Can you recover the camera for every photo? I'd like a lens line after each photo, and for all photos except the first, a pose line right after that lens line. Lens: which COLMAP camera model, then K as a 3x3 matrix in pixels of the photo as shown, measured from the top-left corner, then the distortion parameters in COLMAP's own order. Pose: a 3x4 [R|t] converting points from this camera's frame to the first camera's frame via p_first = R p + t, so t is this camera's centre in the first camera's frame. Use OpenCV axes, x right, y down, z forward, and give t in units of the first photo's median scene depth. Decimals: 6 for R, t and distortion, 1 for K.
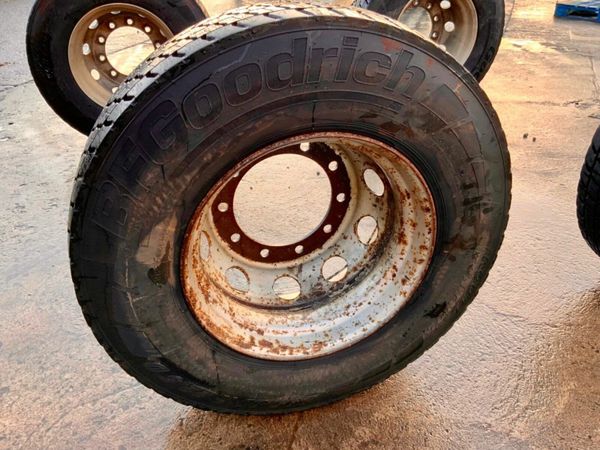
lens RADIAL K [[495.6, 0, 300.7], [0, 495.6, 235.2], [0, 0, 1]] dist [0.045591, -0.096448]
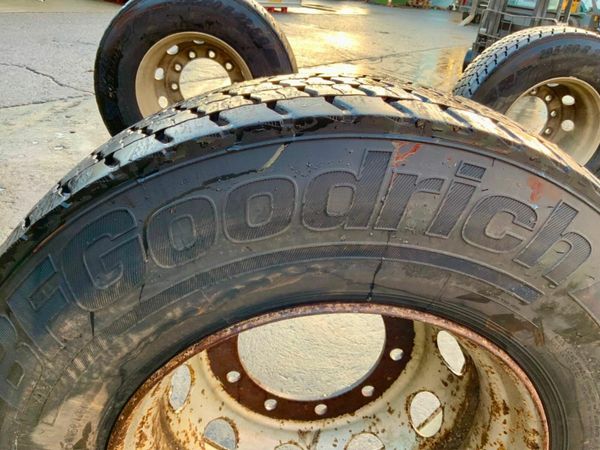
lens RADIAL K [[495.6, 0, 300.8], [0, 495.6, 223.8], [0, 0, 1]] dist [0.045591, -0.096448]
pose [[0.967563, 0.218486, -0.126831, 0.001791], [-0.230935, 0.968476, -0.093403, -0.218977], [0.102426, 0.119663, 0.987517, 0.409055]]
